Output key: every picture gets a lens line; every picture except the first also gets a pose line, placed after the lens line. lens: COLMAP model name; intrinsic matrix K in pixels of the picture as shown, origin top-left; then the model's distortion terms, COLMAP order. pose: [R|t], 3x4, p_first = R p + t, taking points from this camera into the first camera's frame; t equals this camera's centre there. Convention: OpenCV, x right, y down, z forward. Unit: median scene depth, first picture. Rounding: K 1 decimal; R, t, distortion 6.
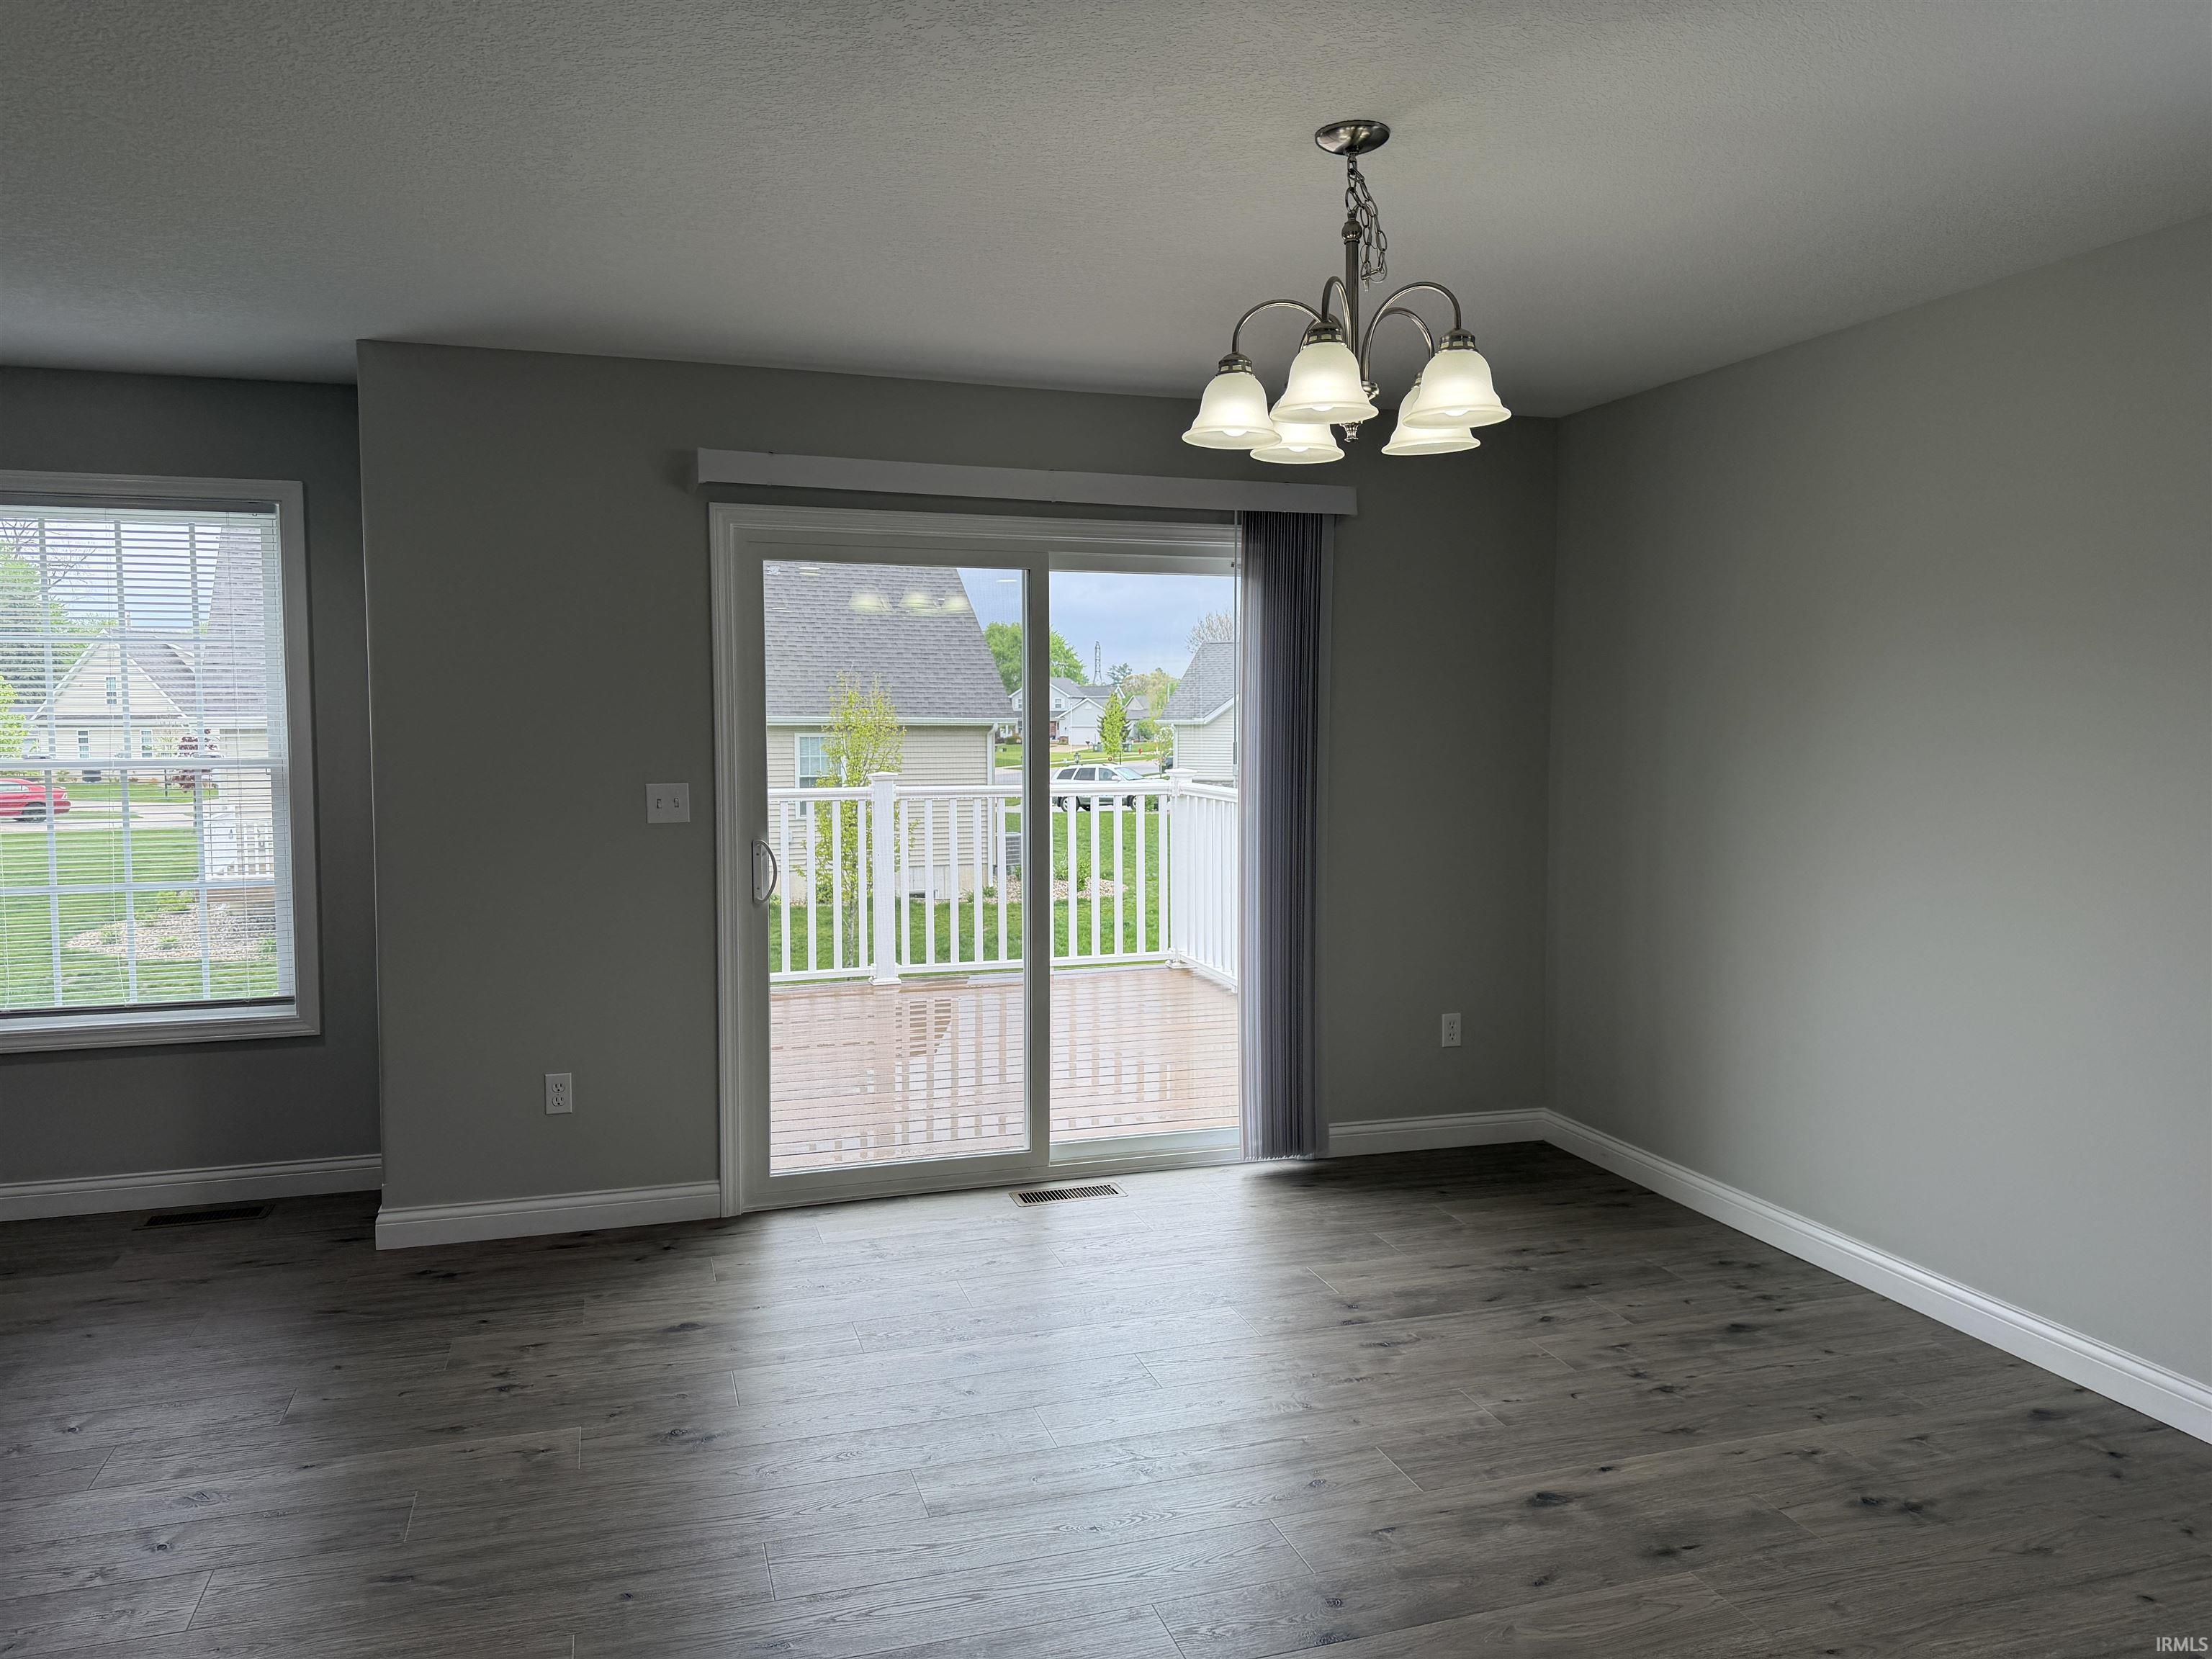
lens RADIAL K [[1552.7, 0, 1103.1], [0, 1552.7, 811.4], [0, 0, 1]] dist [0.117608, -0.178467]
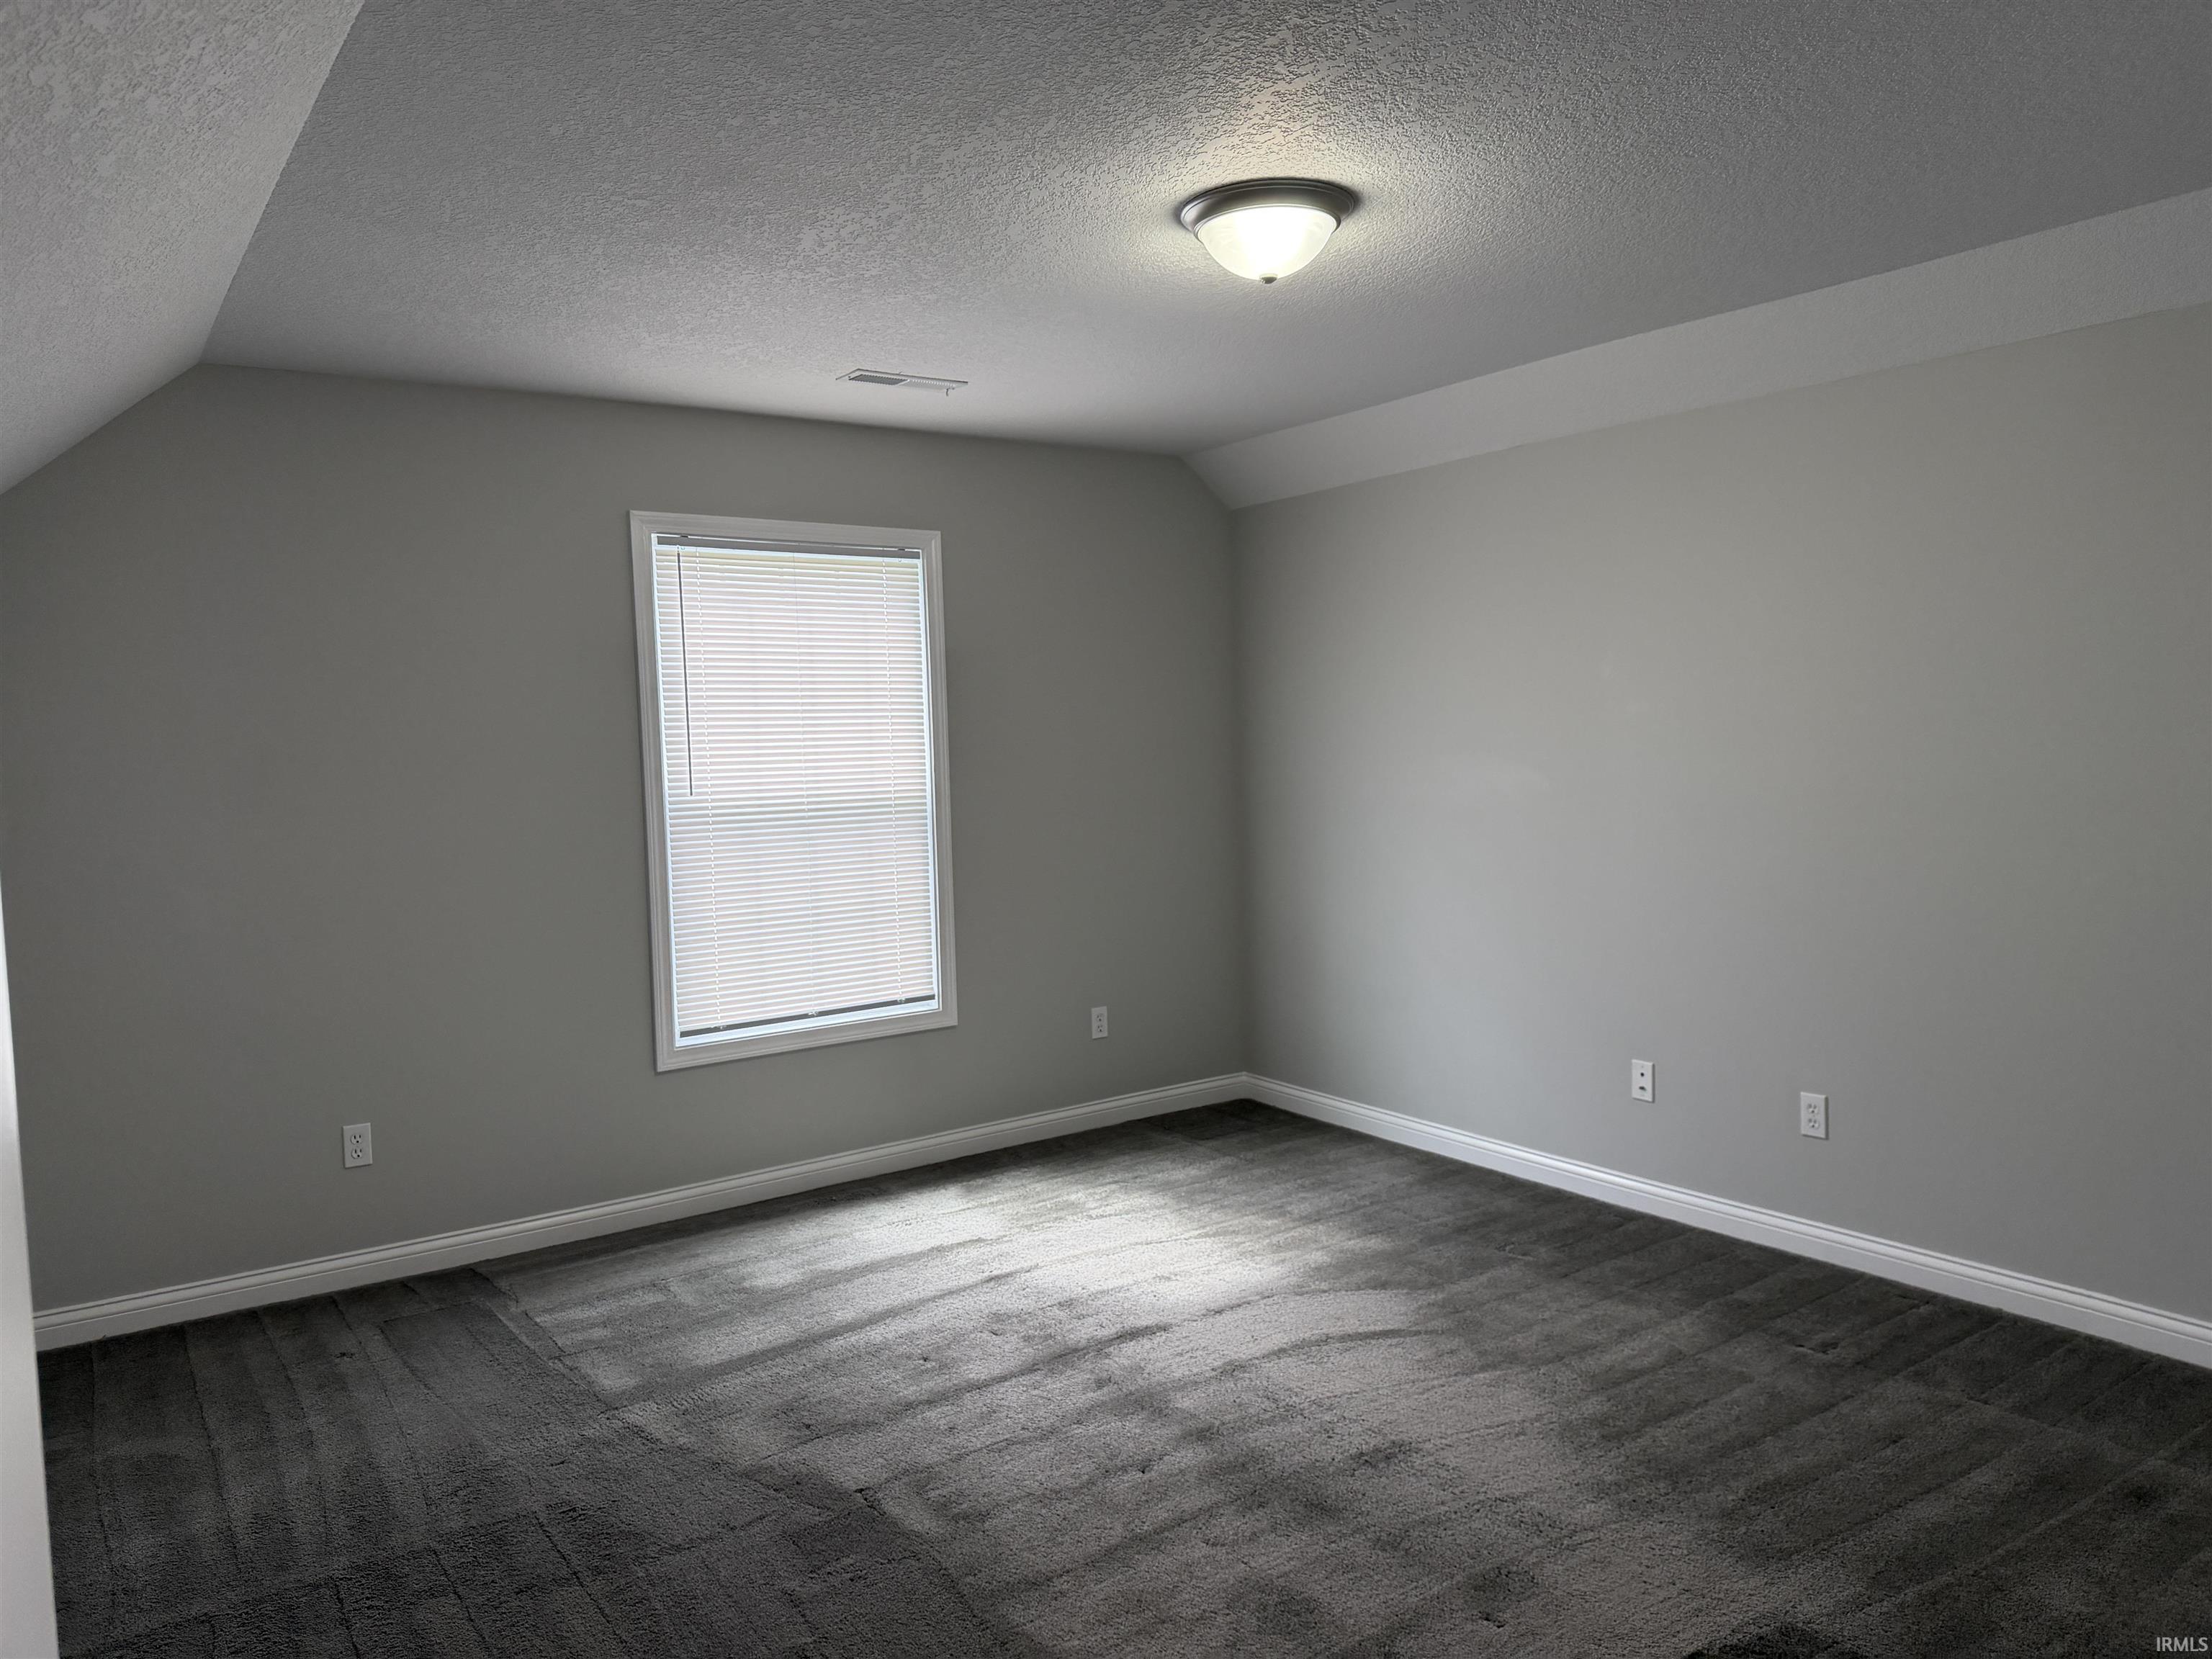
lens RADIAL K [[1566.3, 0, 1104.7], [0, 1566.3, 843.0], [0, 0, 1]] dist [0.075111, -0.097231]
pose [[0.945225, -0.043691, 0.323483, -0.768694], [0.040708, 0.999043, 0.015985, -0.001404], [-0.323872, -0.001941, 0.946099, -0.086486]]
